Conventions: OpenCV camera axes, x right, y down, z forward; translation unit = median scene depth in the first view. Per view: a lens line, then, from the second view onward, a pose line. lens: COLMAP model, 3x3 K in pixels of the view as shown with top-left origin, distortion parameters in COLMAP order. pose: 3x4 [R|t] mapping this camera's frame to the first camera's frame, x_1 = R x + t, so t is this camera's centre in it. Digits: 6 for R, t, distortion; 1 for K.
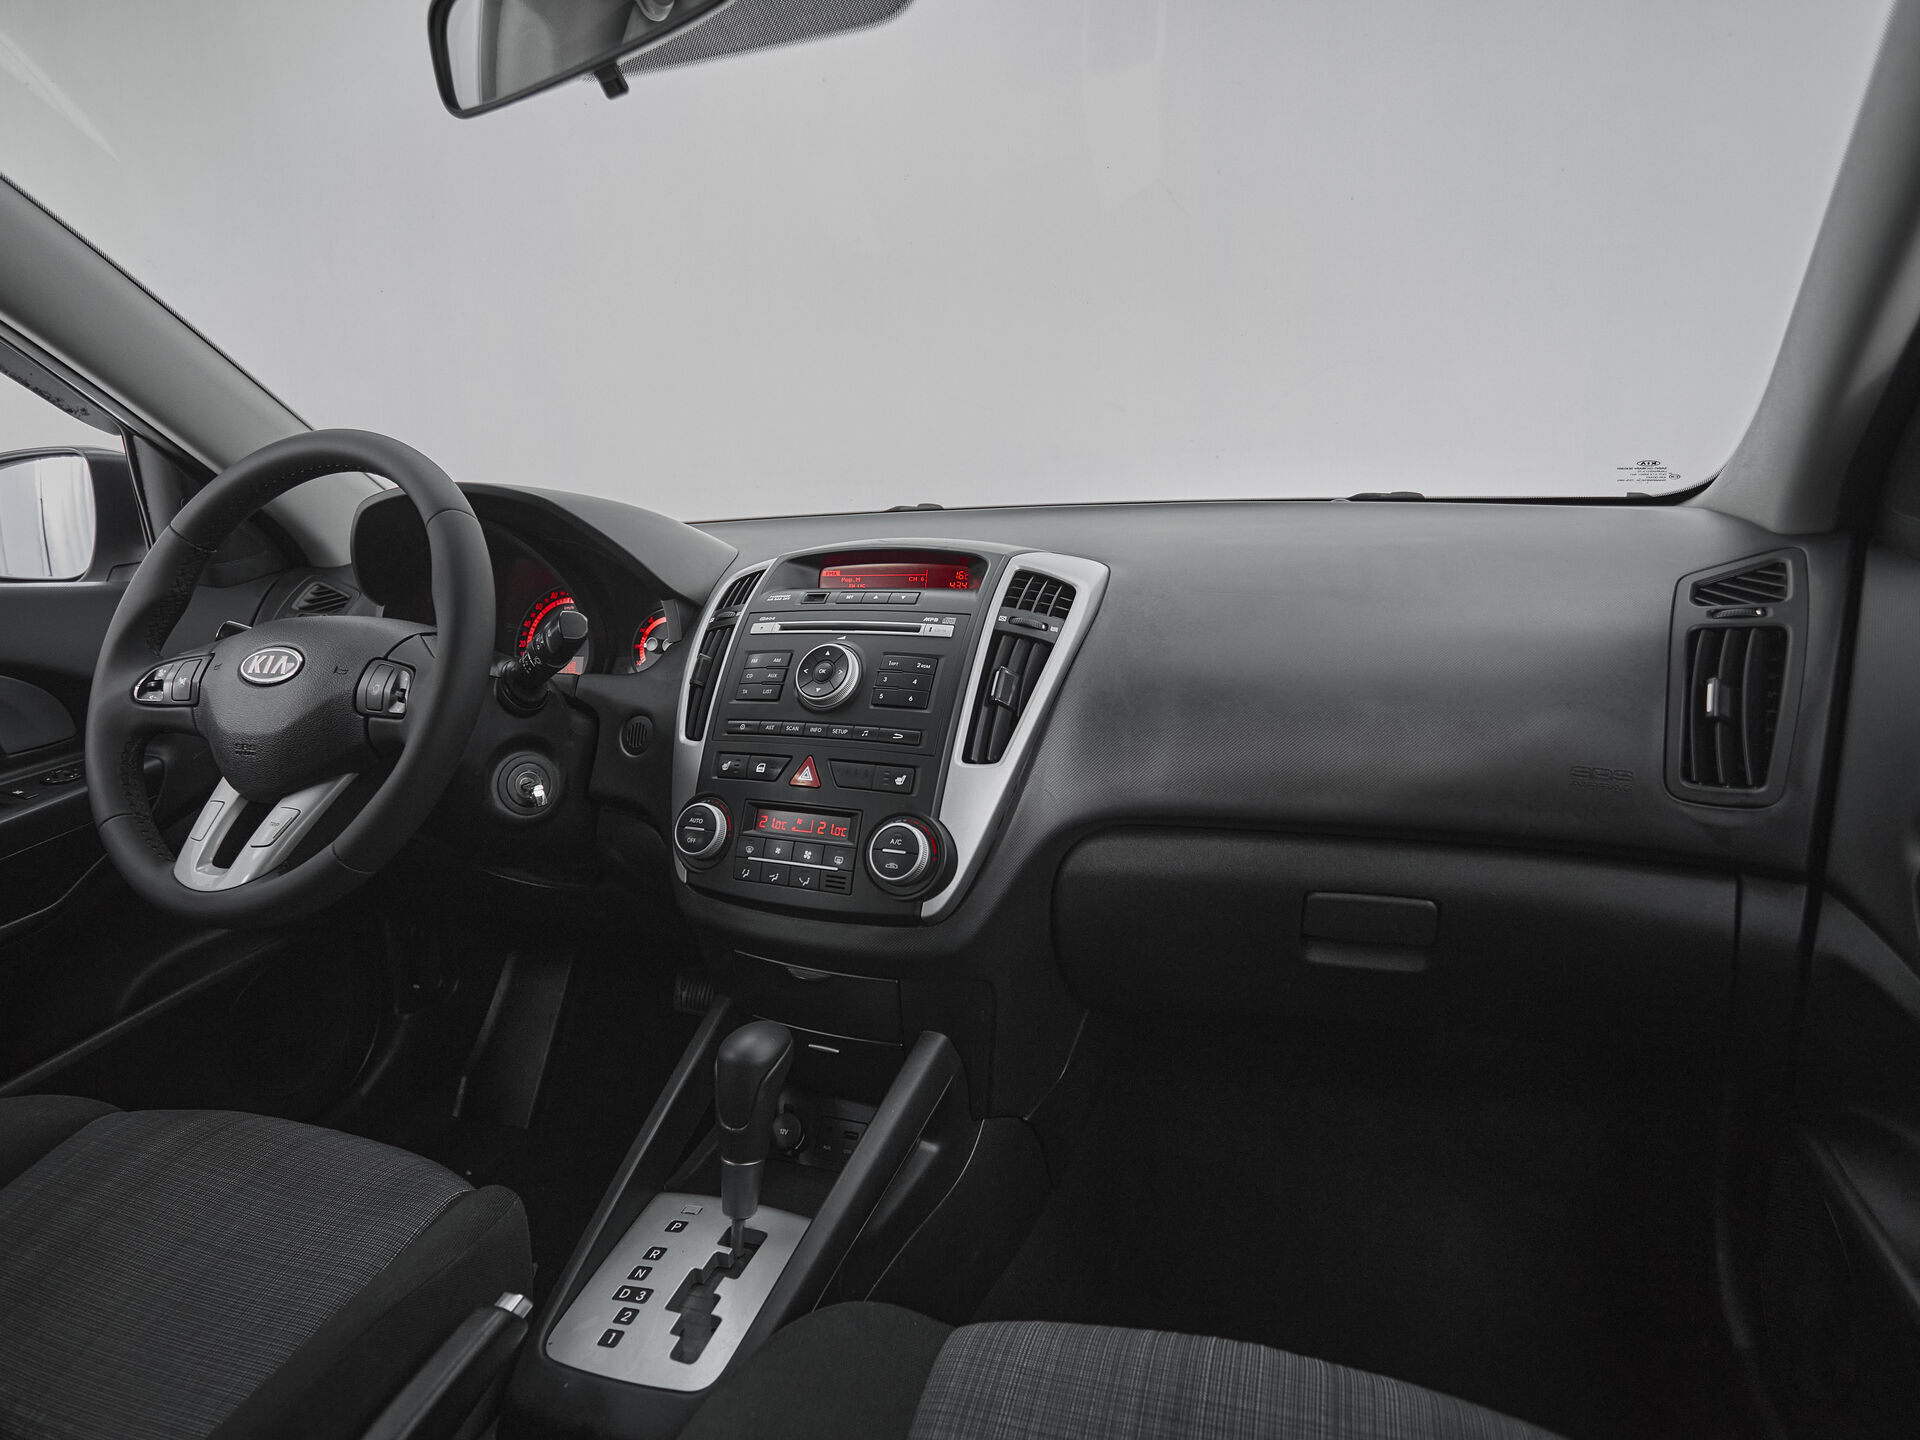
lens RADIAL K [[1015.5, 0, 945.3], [0, 1015.5, 731.5], [0, 0, 1]] dist [-0.003562, -0.000739]
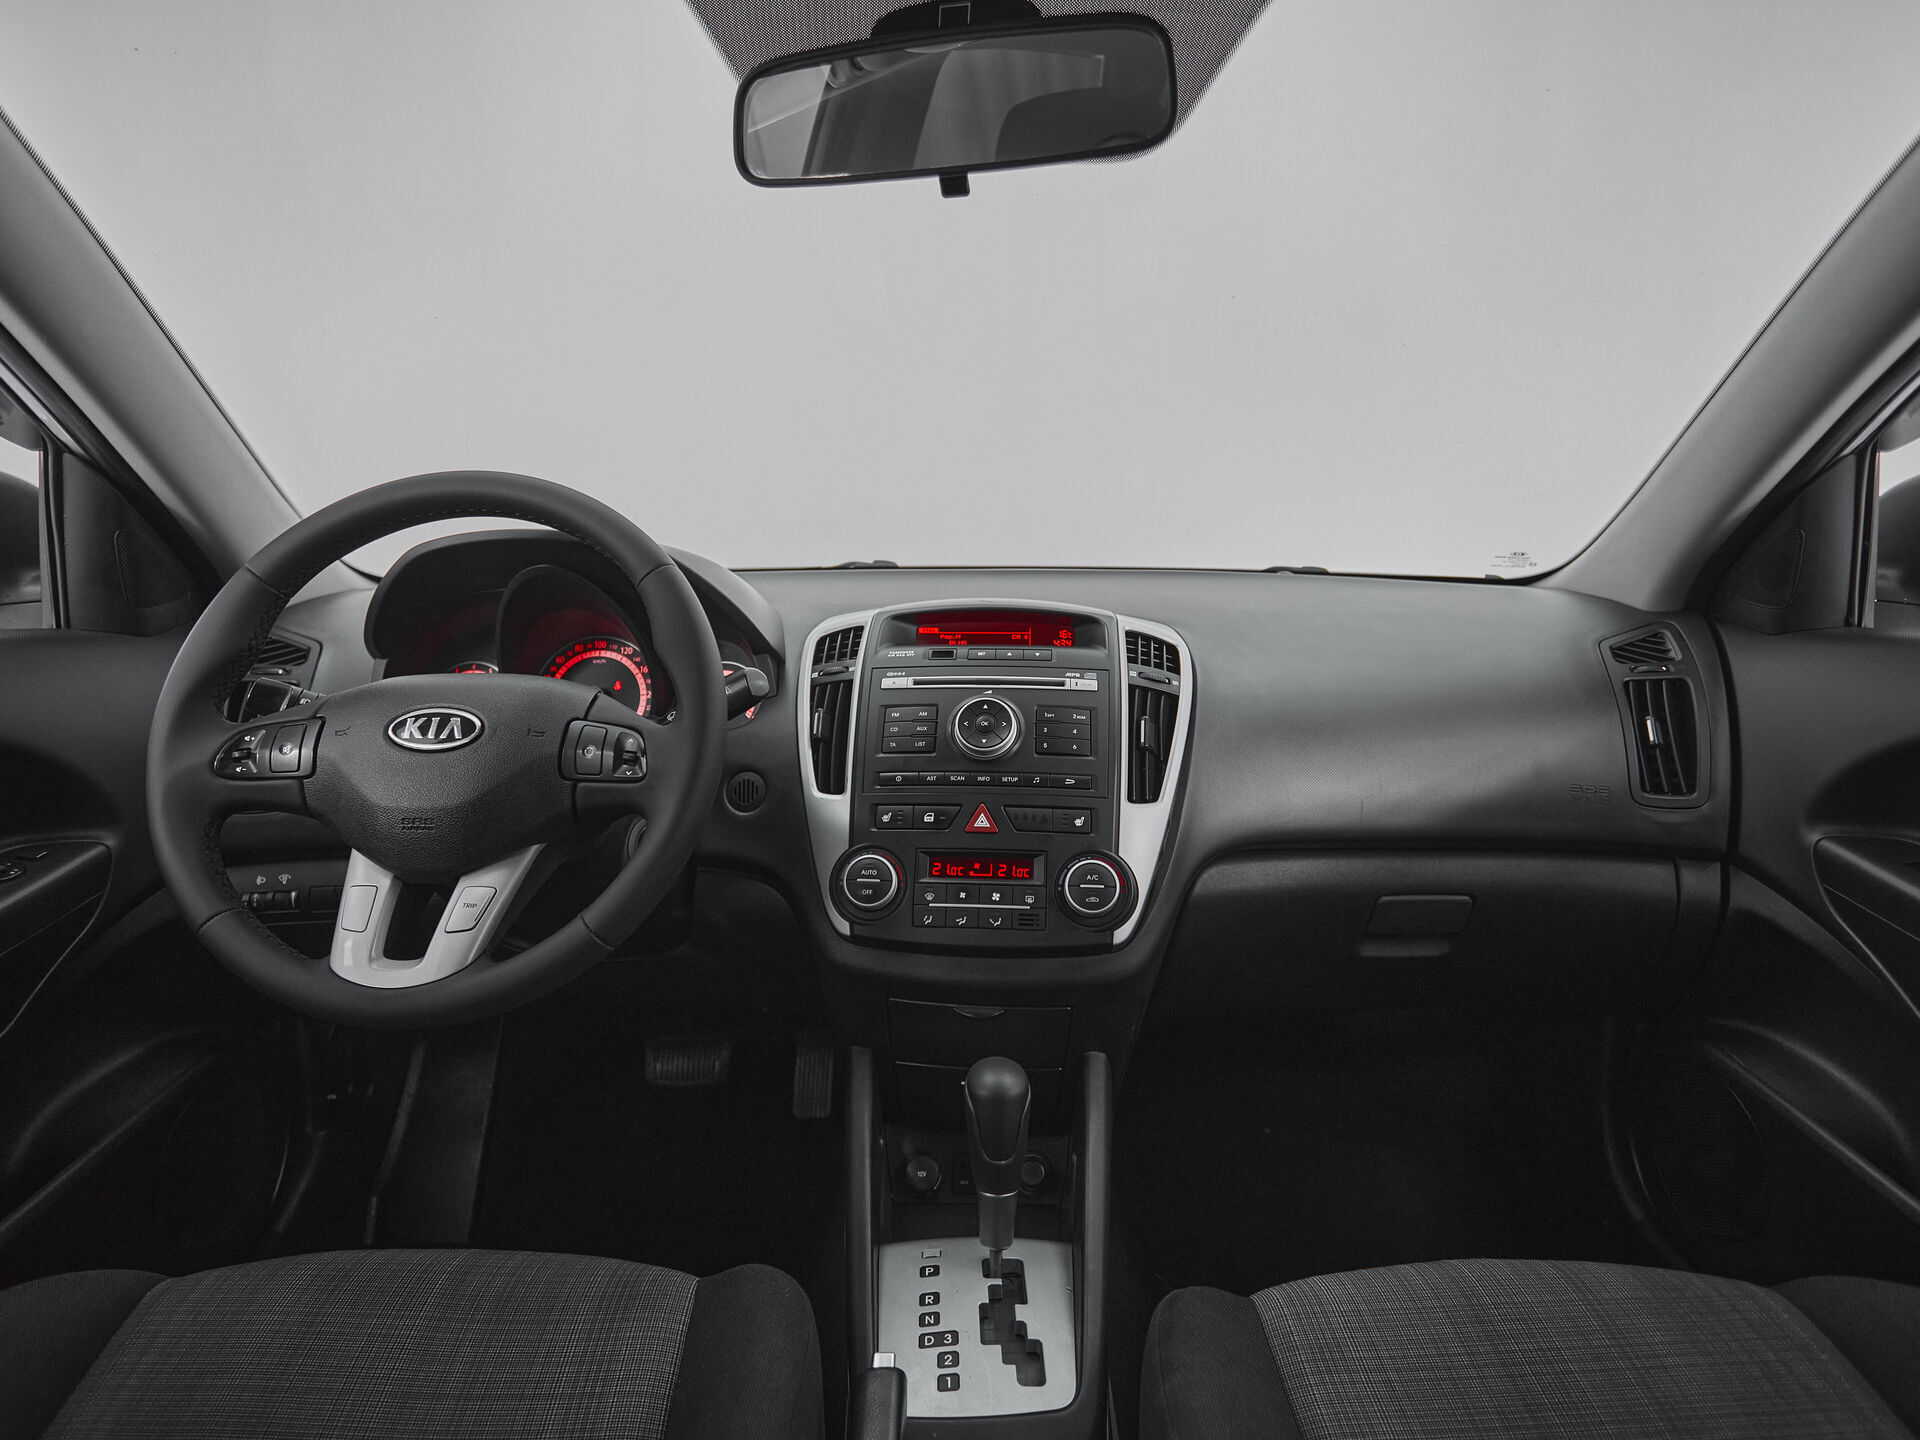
lens RADIAL K [[1015.5, 0, 945.3], [0, 1015.5, 731.5], [0, 0, 1]] dist [-0.003562, -0.000739]
pose [[0.945243, -0.021734, 0.325644, -0.512347], [0.036130, 0.998616, -0.038222, -0.011931], [-0.324363, 0.047895, 0.944719, 0.006301]]
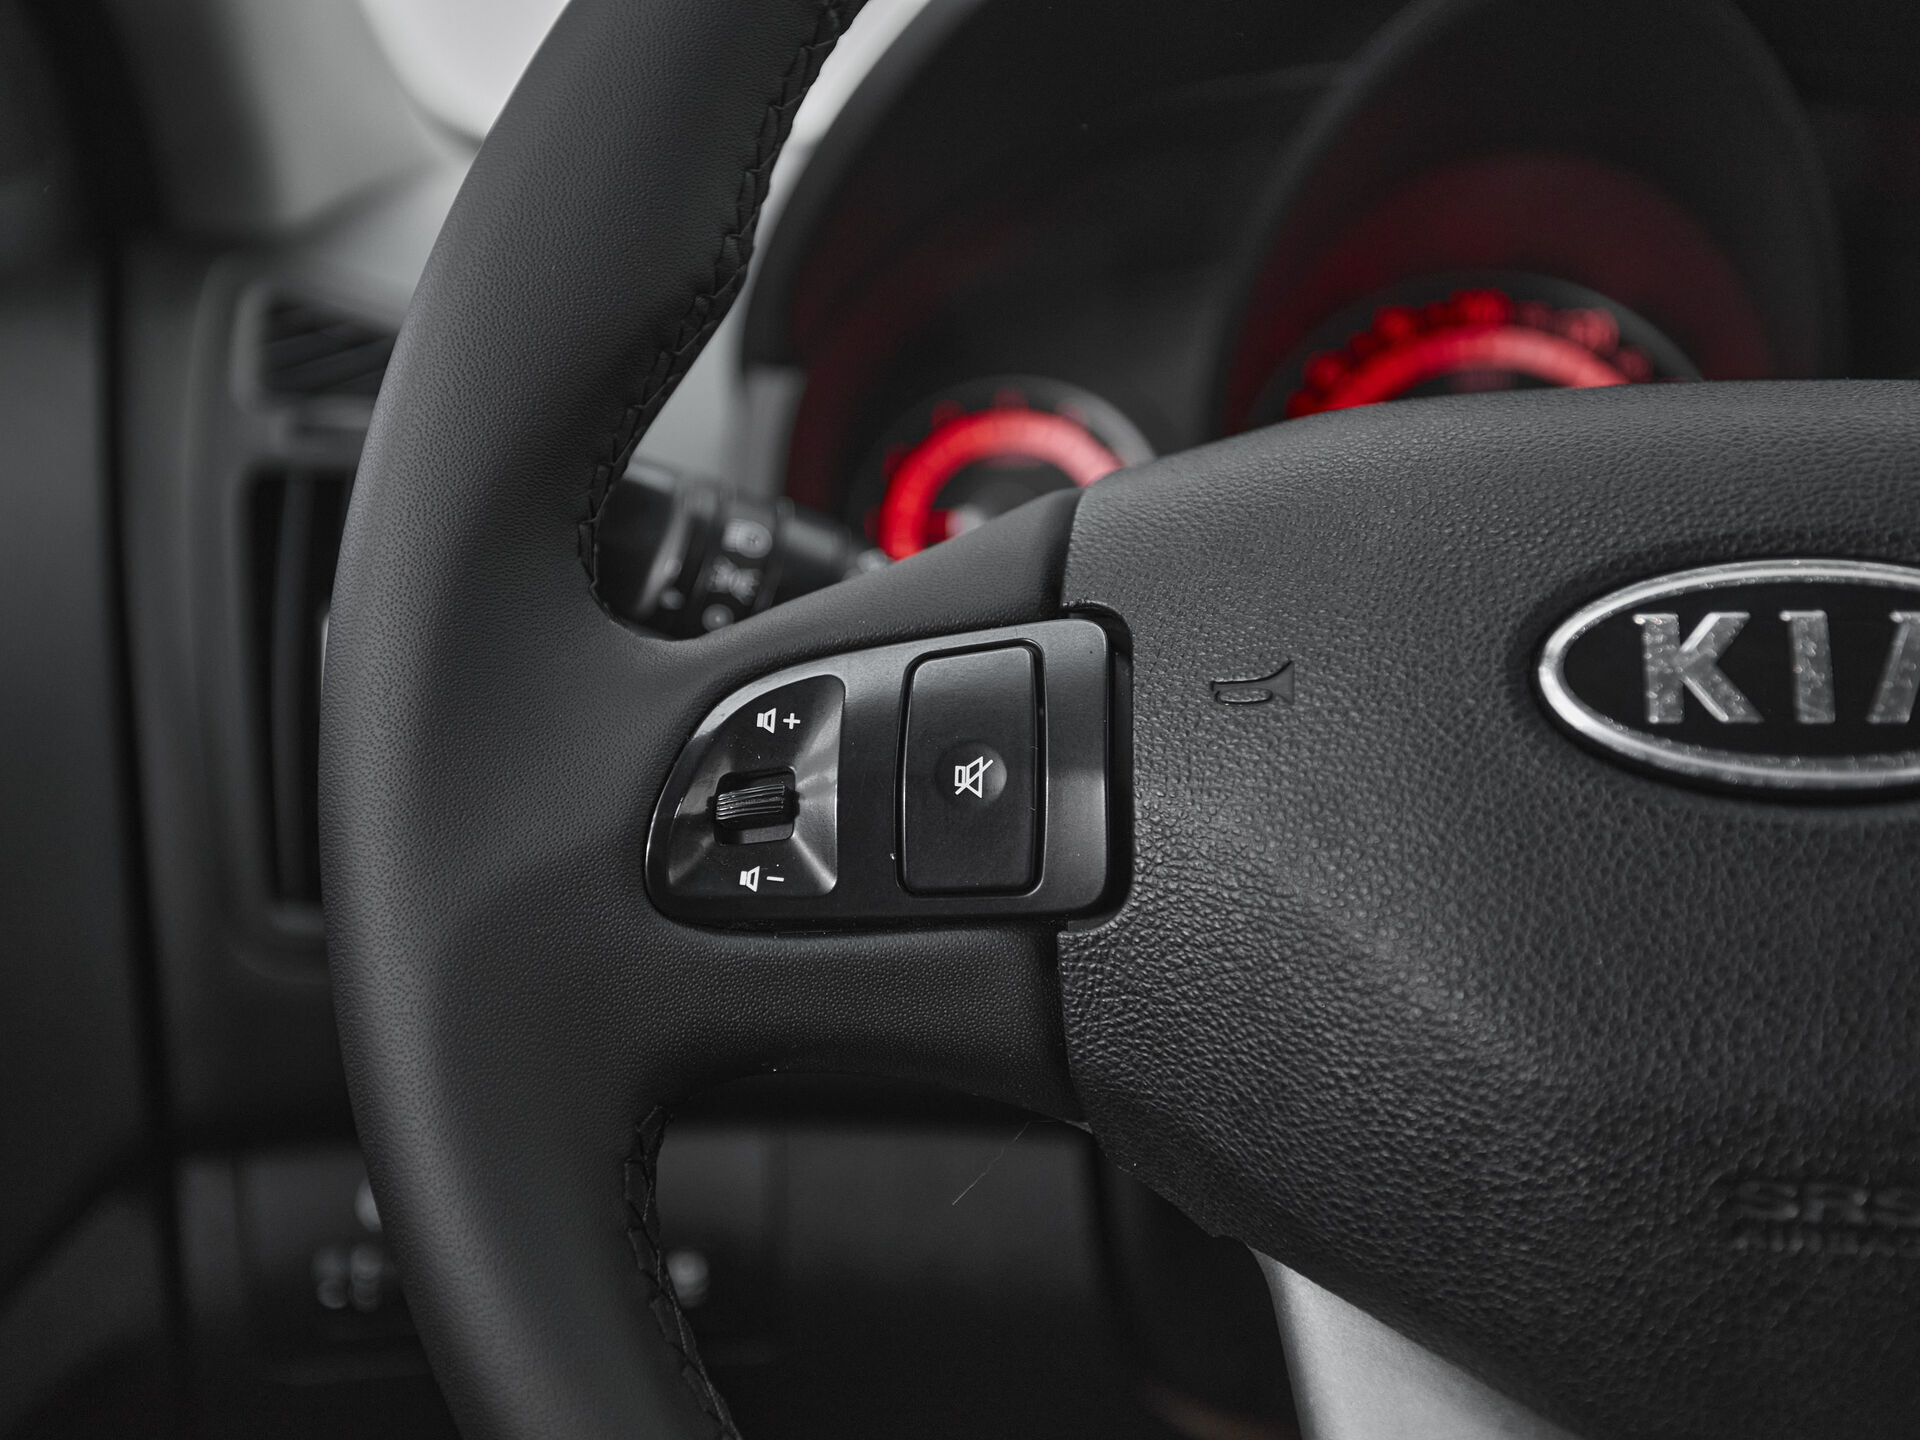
lens RADIAL K [[2313.6, 0, 876.3], [0, 2313.6, 719.9], [0, 0, 1]] dist [0.032760, 0.052990]
pose [[0.982847, -0.038001, 0.180465, -0.850879], [0.037384, 0.999278, 0.006818, -0.063329], [-0.180594, 0.000046, 0.983558, 0.634069]]
